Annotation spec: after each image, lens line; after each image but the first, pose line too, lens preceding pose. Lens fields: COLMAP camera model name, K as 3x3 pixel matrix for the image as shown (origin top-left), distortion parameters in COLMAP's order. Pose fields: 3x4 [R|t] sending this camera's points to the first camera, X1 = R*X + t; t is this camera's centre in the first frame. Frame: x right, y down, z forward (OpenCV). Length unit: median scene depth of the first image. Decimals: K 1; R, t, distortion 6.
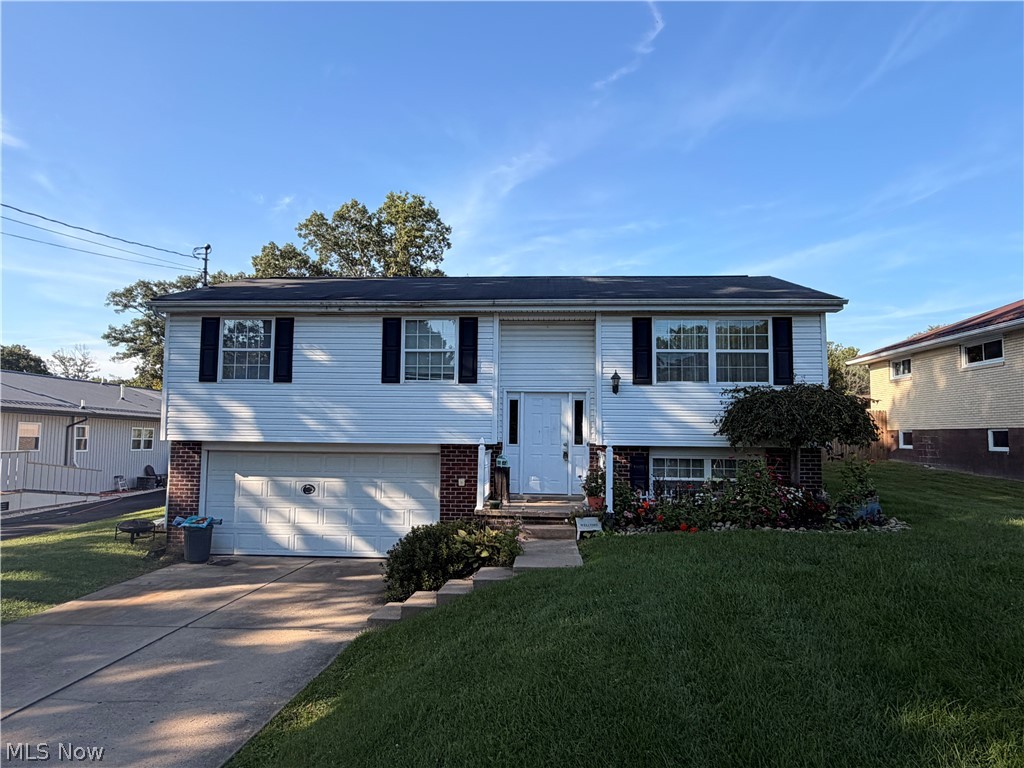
lens RADIAL K [[687.8, 0, 513.3], [0, 687.8, 385.8], [0, 0, 1]] dist [-0.005442, 0.004300]
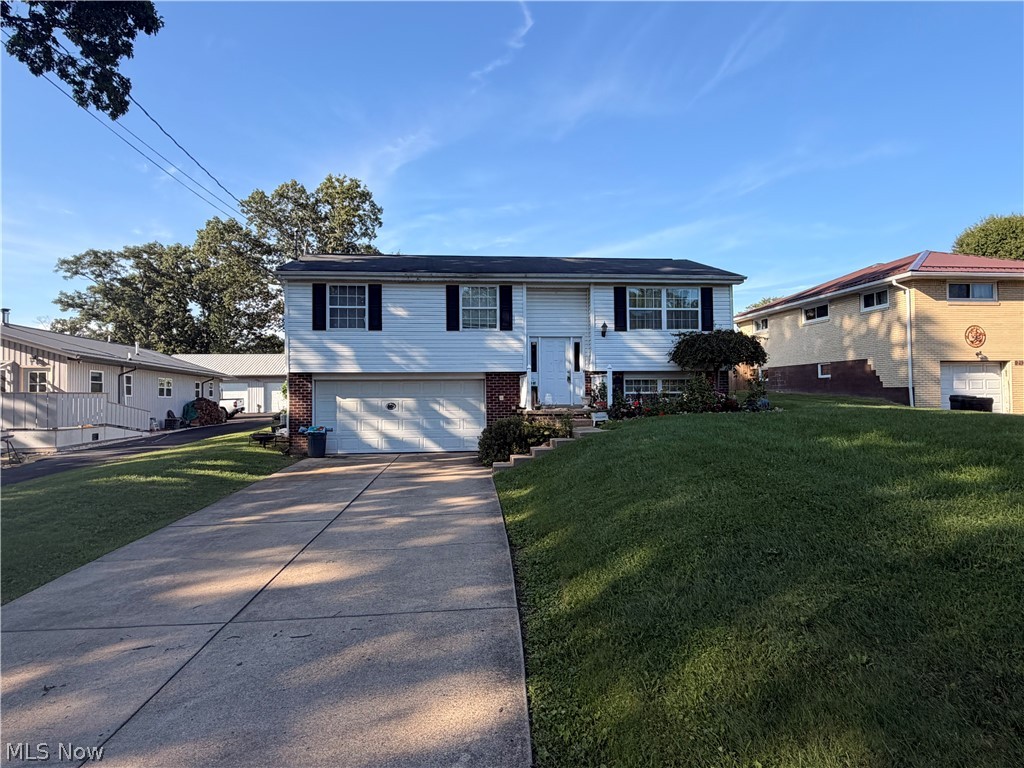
lens RADIAL K [[621.0, 0, 511.4], [0, 621.0, 384.0], [0, 0, 1]] dist [0.000741, -0.000584]
pose [[0.984901, -0.016418, 0.172338, -0.234140], [0.007459, 0.998593, 0.052506, 0.033647], [-0.172958, -0.050427, 0.983637, -0.258270]]
